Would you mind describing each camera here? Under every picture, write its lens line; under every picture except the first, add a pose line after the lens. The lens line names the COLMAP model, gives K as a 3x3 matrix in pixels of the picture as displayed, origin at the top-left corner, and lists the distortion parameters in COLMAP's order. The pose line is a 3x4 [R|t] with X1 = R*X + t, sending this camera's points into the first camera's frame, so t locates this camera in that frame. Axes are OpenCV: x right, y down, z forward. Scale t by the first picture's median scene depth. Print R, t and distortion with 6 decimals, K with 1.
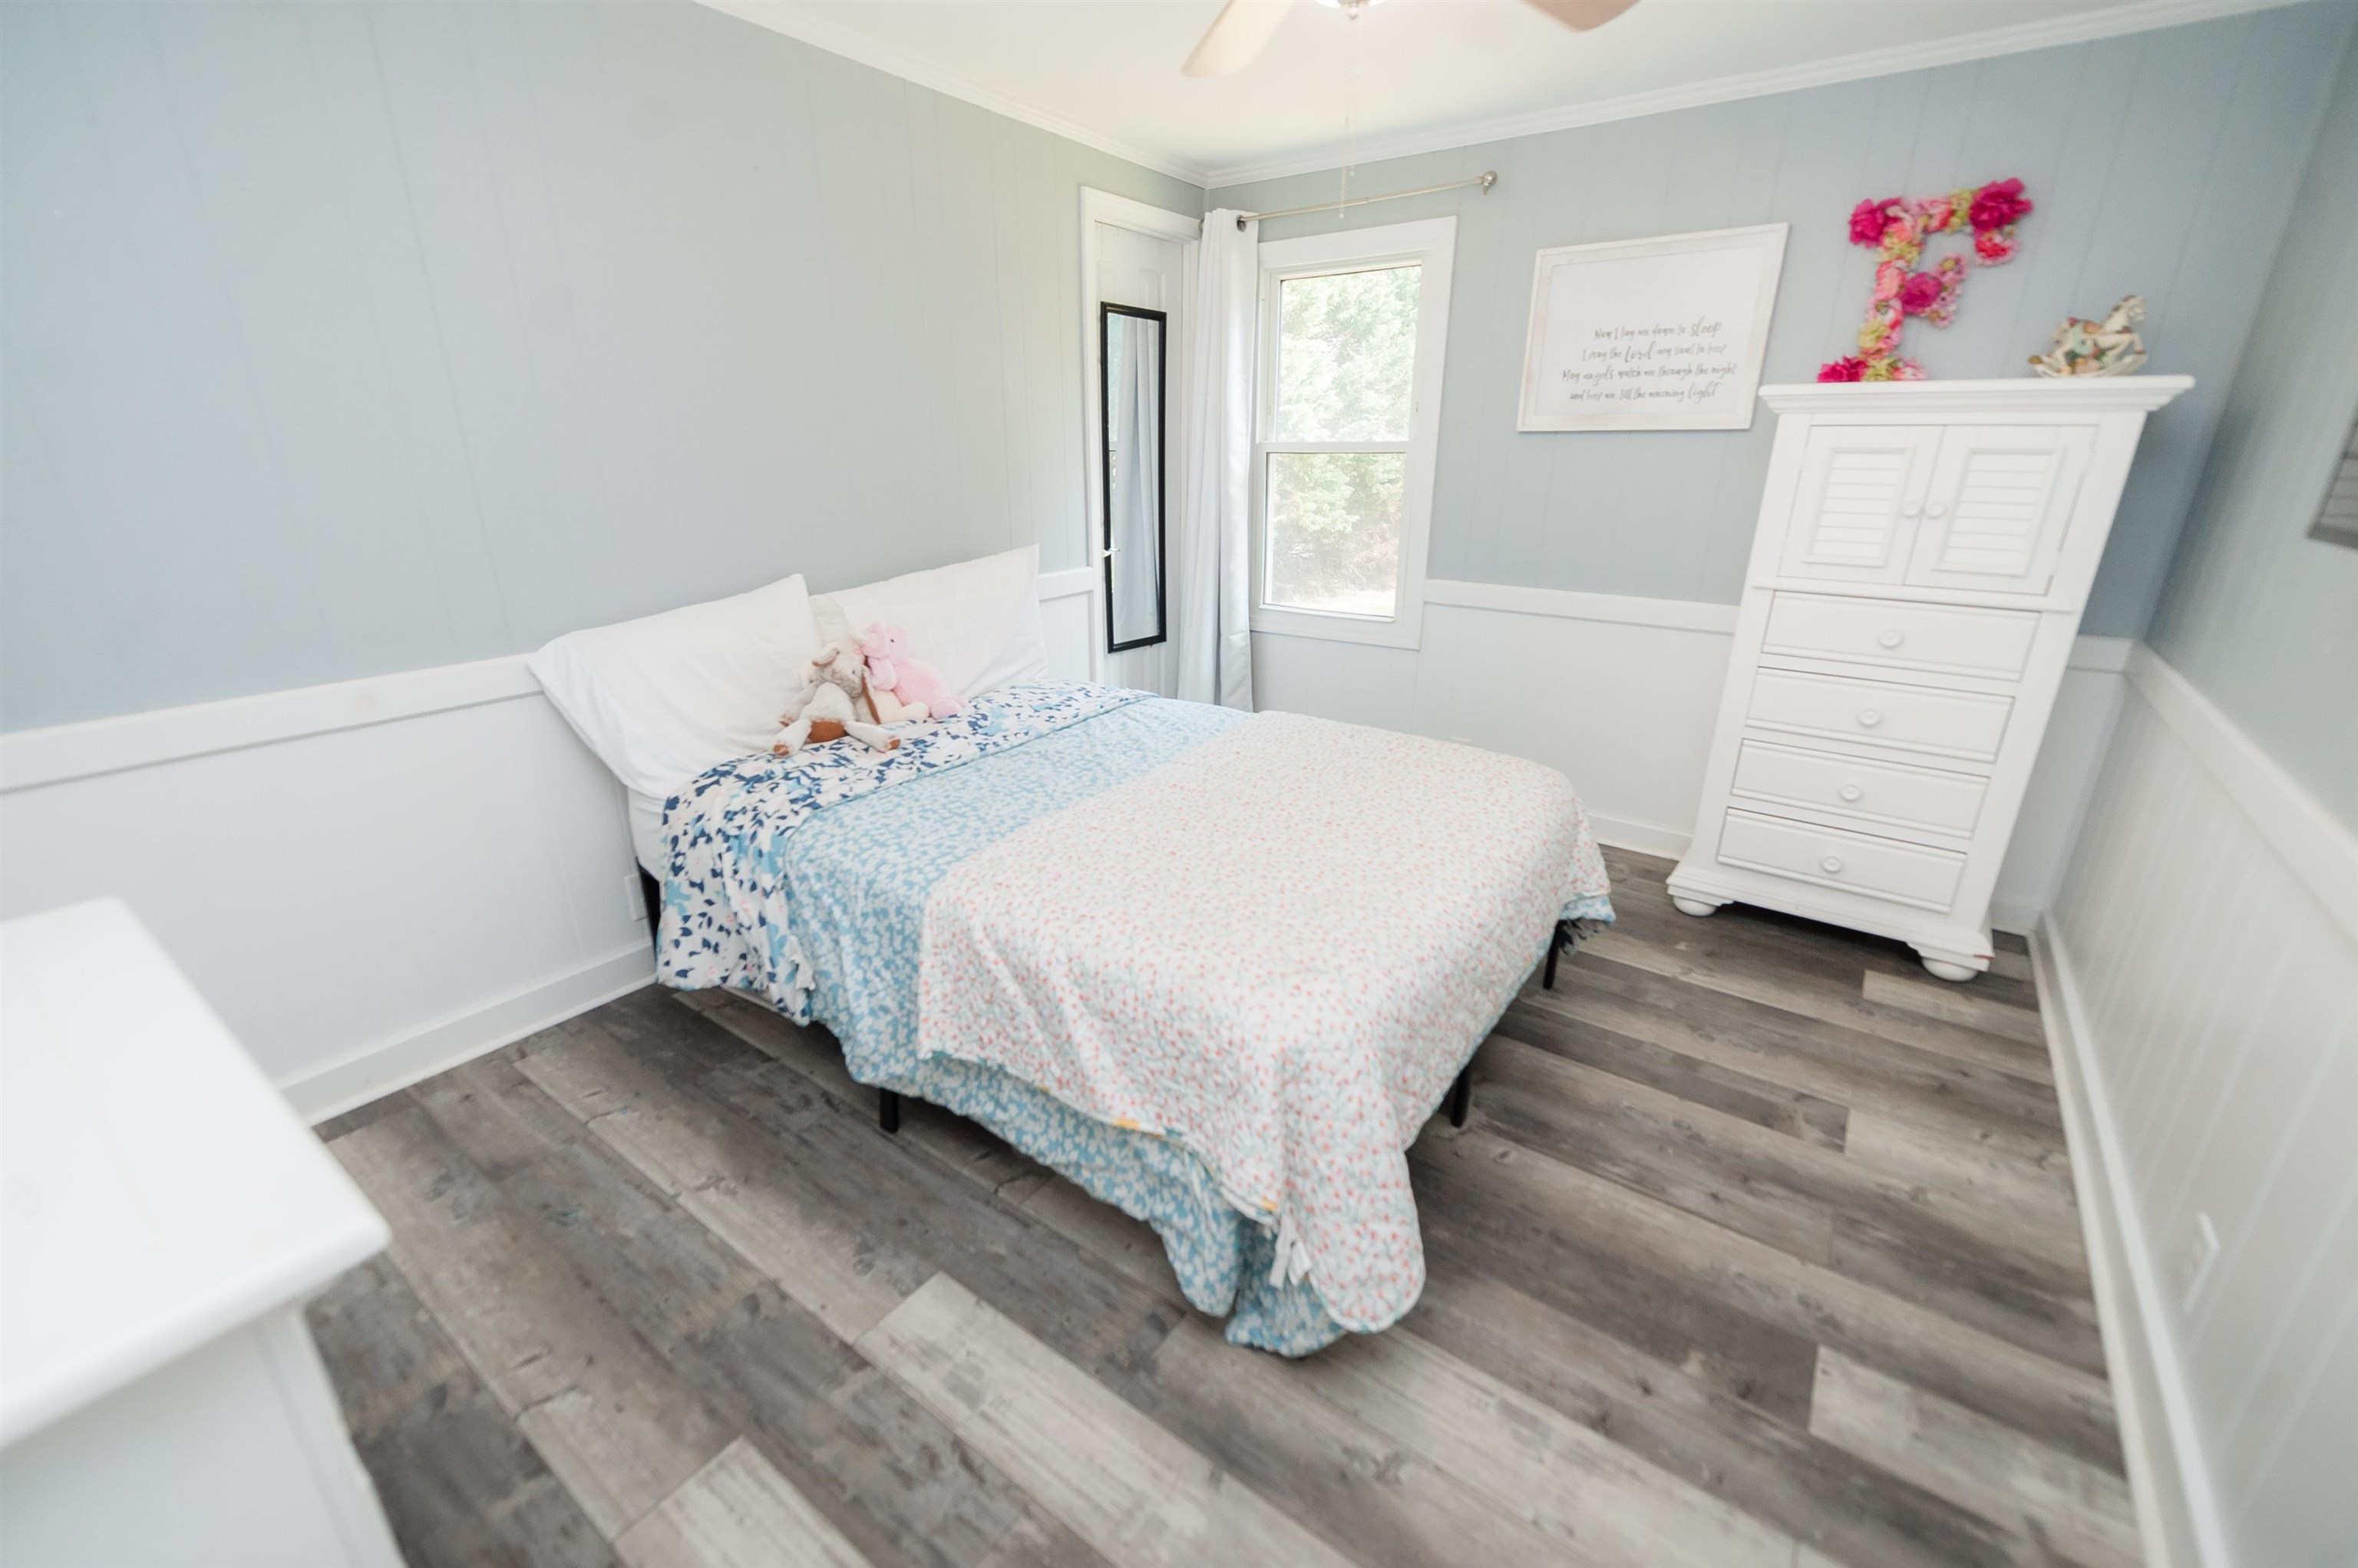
lens RADIAL K [[980.1, 0, 1172.8], [0, 980.1, 795.0], [0, 0, 1]] dist [0.011477, -0.007909]
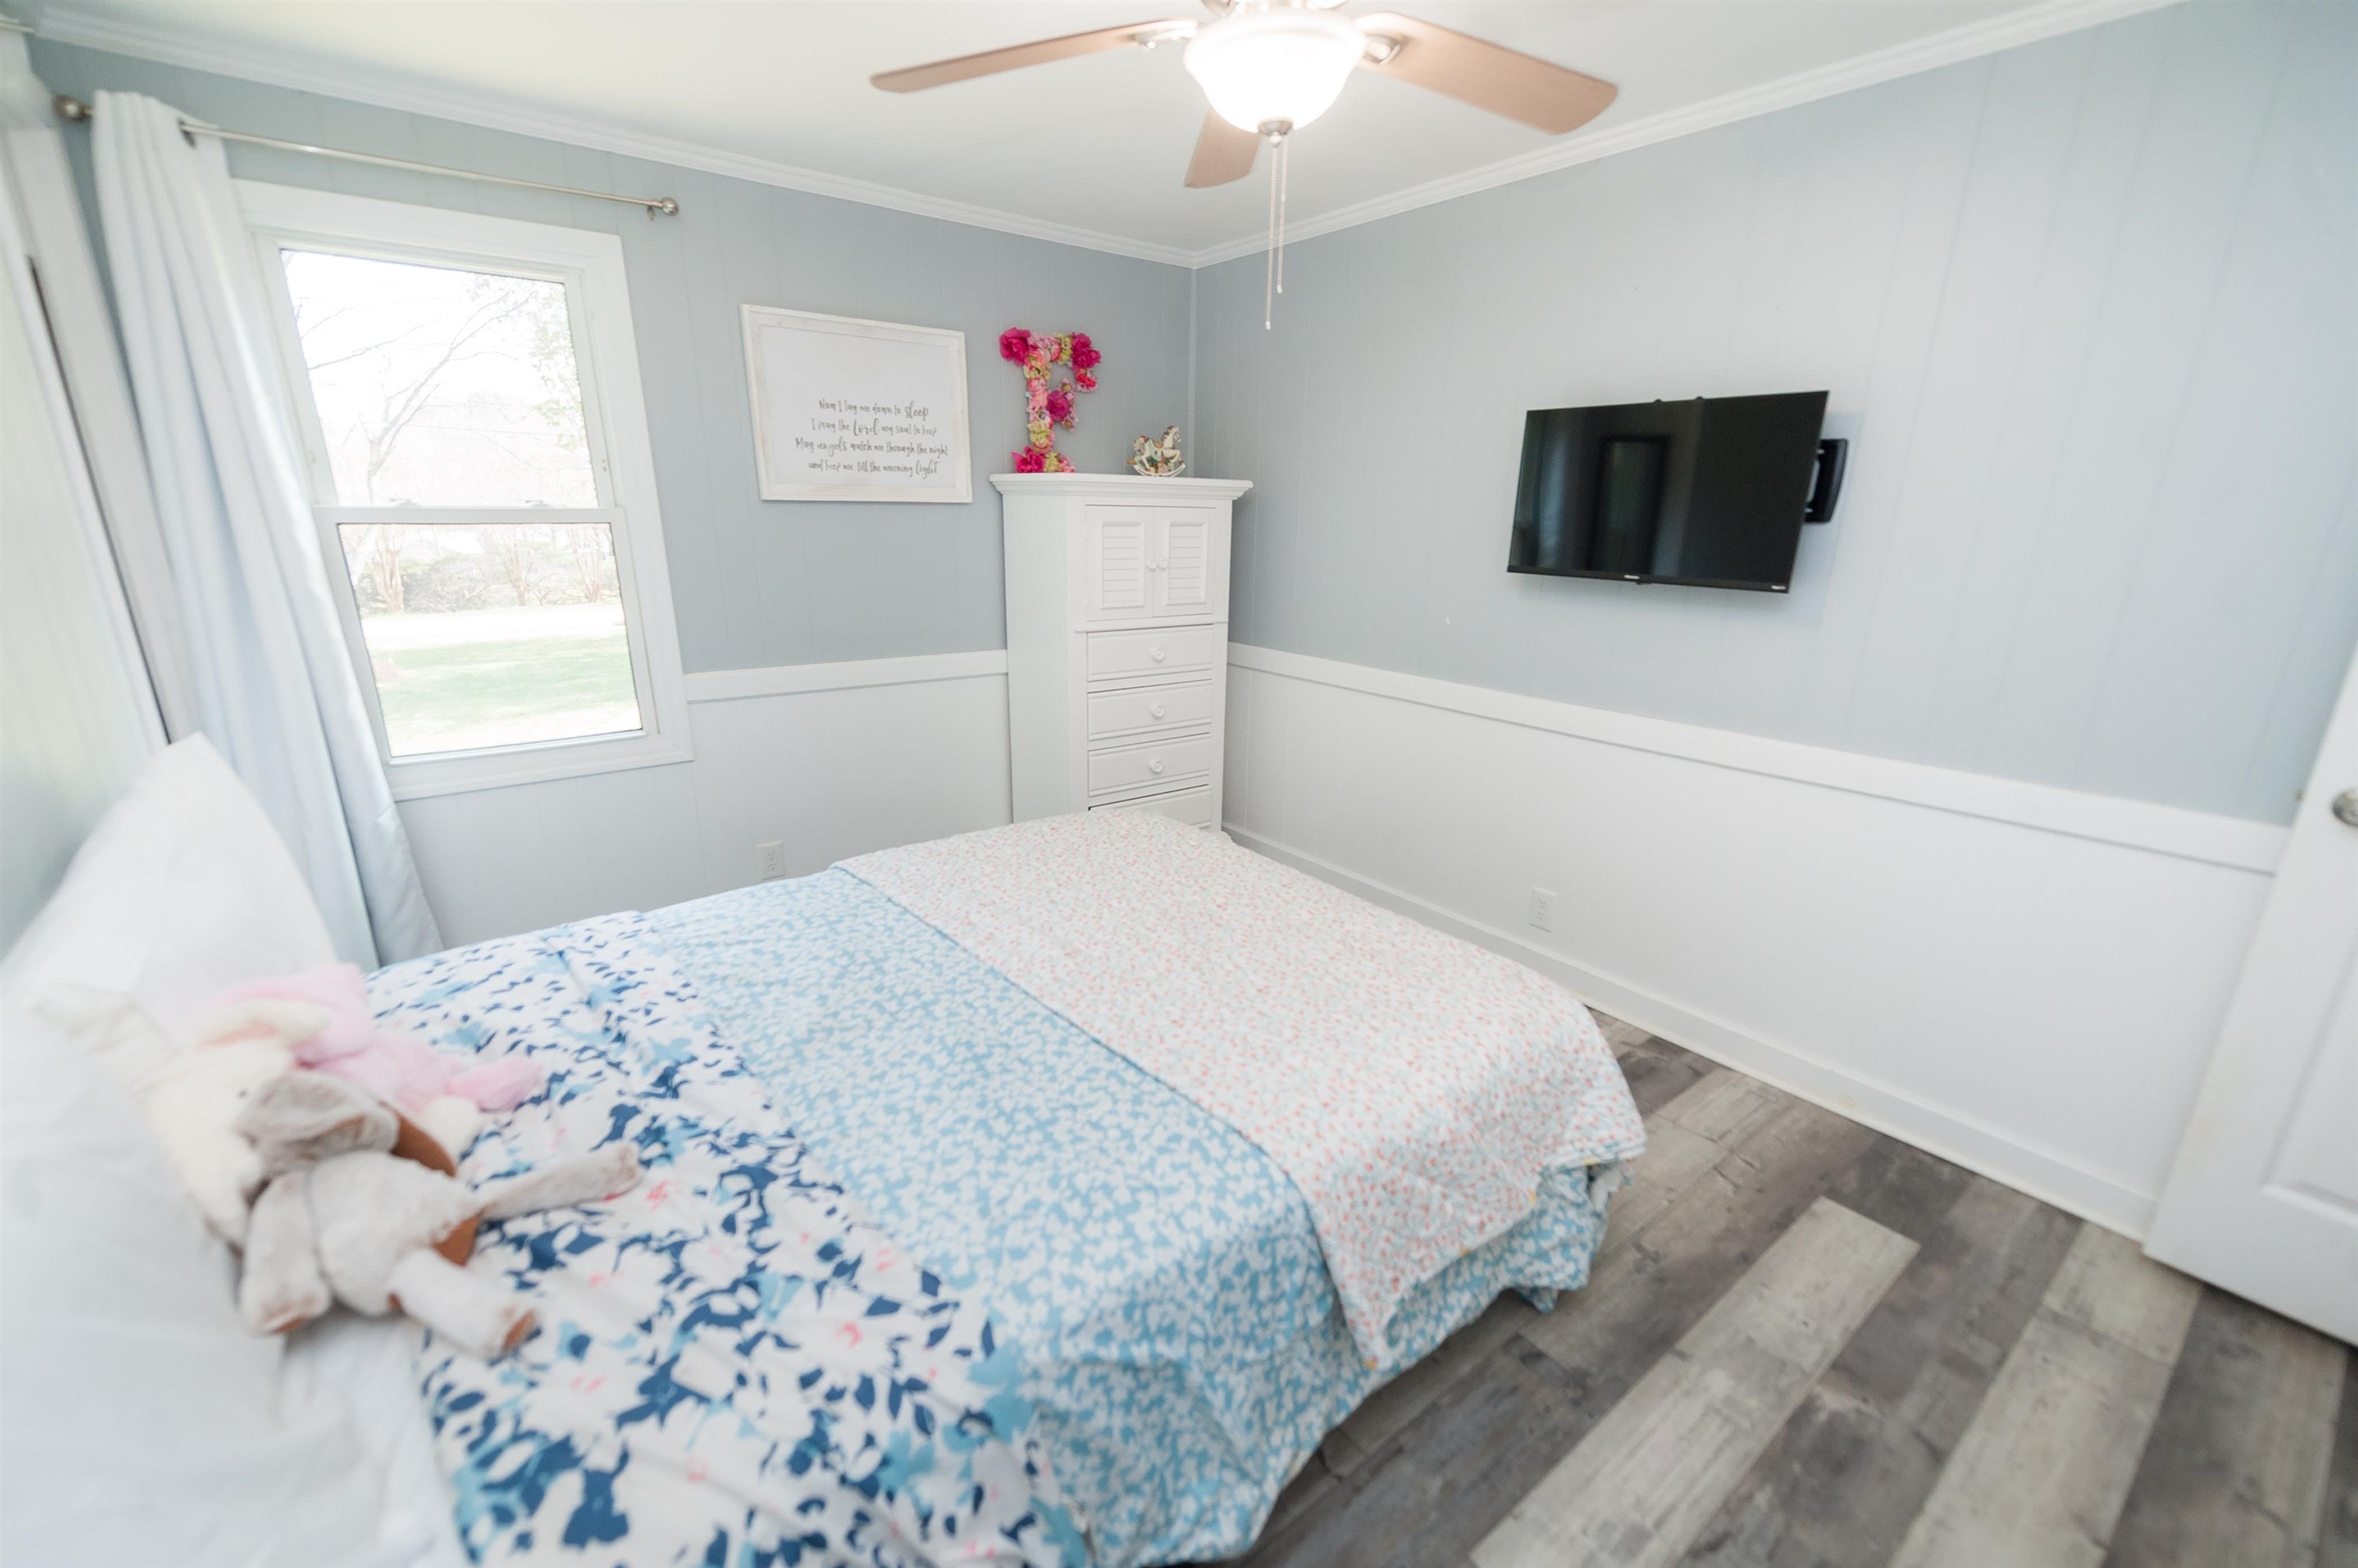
lens RADIAL K [[980.1, 0, 1172.8], [0, 980.1, 795.0], [0, 0, 1]] dist [0.011477, -0.007909]
pose [[0.266684, -0.275124, 0.923681, -0.583293], [0.306751, 0.932781, 0.189270, -0.220011], [-0.913665, 0.232865, 0.333153, 0.533229]]
